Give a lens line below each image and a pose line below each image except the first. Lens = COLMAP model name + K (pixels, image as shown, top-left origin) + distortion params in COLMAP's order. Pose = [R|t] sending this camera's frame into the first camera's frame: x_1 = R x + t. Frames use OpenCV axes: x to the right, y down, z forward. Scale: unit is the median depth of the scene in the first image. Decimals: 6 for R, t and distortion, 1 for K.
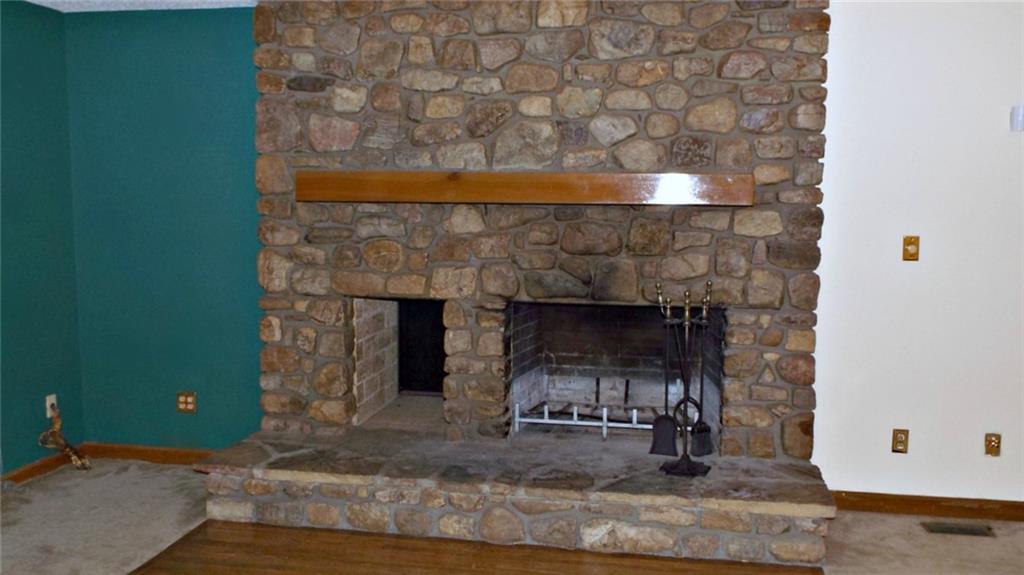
lens RADIAL K [[861.9, 0, 512.0], [0, 861.9, 287.5], [0, 0, 1]] dist [-0.023783, 0.000548]
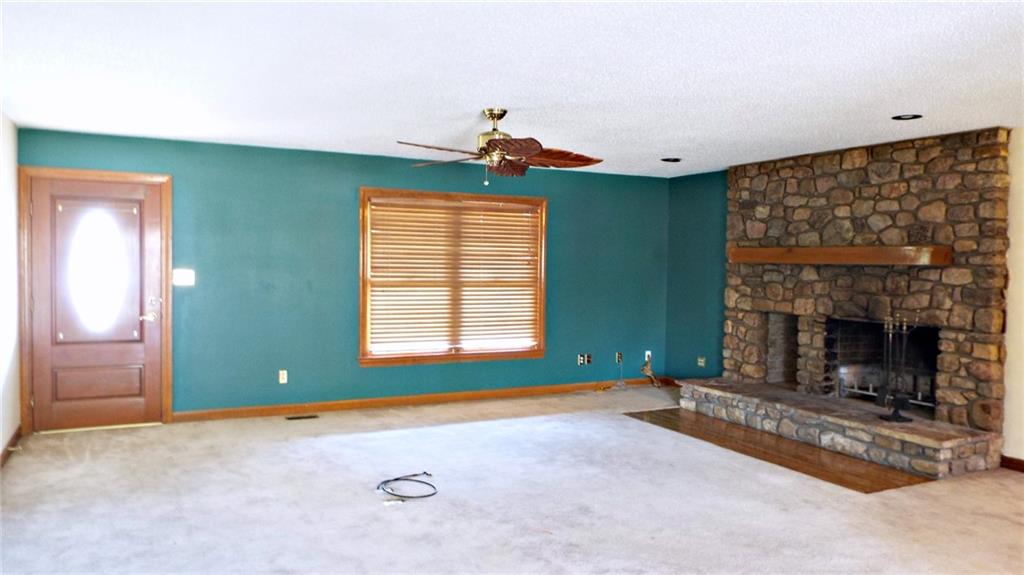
lens RADIAL K [[745.1, 0, 518.3], [0, 745.1, 288.5], [0, 0, 1]] dist [-0.020234, 0.007372]
pose [[0.601236, 0.027650, -0.798593, 0.876538], [-0.088175, 0.995594, -0.031913, 0.063233], [0.794192, 0.089603, 0.601024, -0.480824]]
